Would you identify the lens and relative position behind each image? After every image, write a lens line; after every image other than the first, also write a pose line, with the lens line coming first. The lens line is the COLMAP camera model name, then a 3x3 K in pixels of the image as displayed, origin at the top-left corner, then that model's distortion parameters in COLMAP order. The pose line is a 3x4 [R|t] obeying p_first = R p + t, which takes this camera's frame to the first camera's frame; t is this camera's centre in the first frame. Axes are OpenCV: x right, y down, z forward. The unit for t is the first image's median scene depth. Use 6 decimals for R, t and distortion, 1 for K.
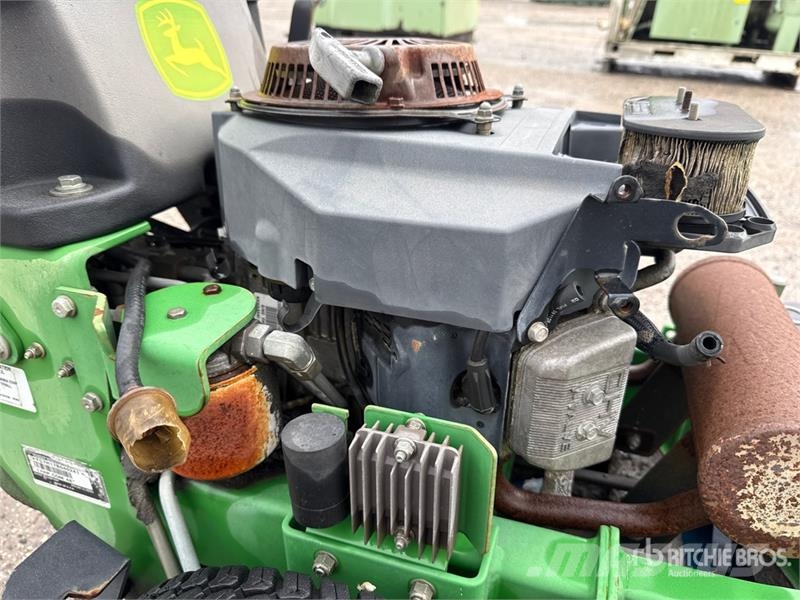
lens RADIAL K [[576.2, 0, 412.7], [0, 576.2, 298.2], [0, 0, 1]] dist [-0.031705, 0.004237]
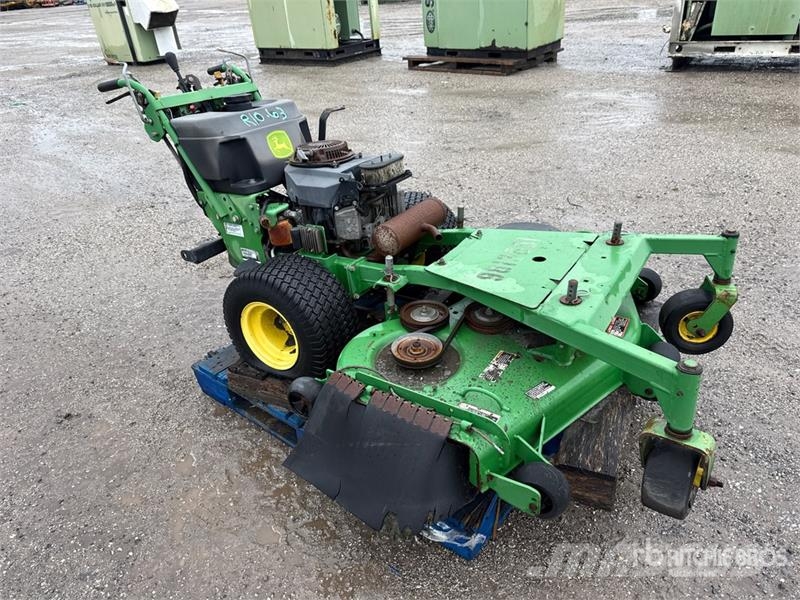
lens RADIAL K [[570.0, 0, 400.0], [0, 570.0, 300.0], [0, 0, 1]] dist [0.142635, -0.181622]
pose [[0.960958, 0.027602, -0.275315, 1.902043], [-0.024685, 0.999596, 0.014055, 0.685830], [0.275592, -0.006710, 0.961251, -3.244702]]
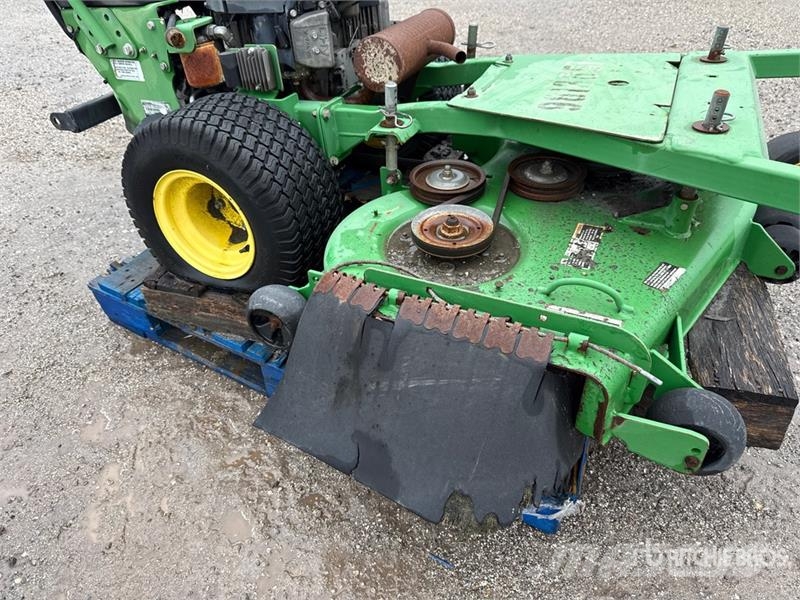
lens RADIAL K [[571.5, 0, 400.0], [0, 571.5, 300.0], [0, 0, 1]] dist [0.069914, -0.084629]
pose [[0.988805, -0.001515, -0.149206, 1.104613], [0.025164, 0.987319, 0.156742, 0.981948], [0.147076, -0.158741, 0.976304, -1.955961]]
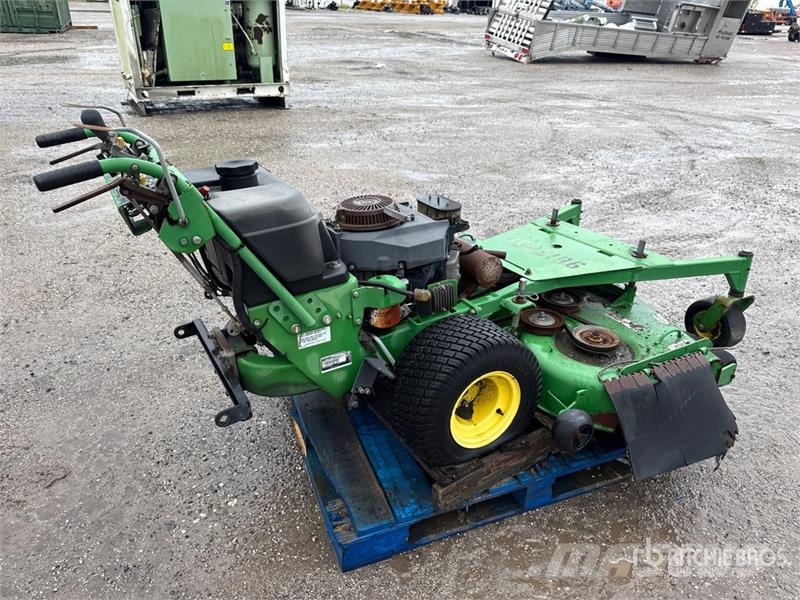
lens RADIAL K [[571.5, 0, 400.0], [0, 571.5, 300.0], [0, 0, 1]] dist [0.069914, -0.084629]
pose [[0.656686, -0.354362, 0.665726, -2.883730], [0.355907, 0.923870, 0.140697, -0.363382], [-0.664901, 0.144543, 0.732812, -1.834028]]
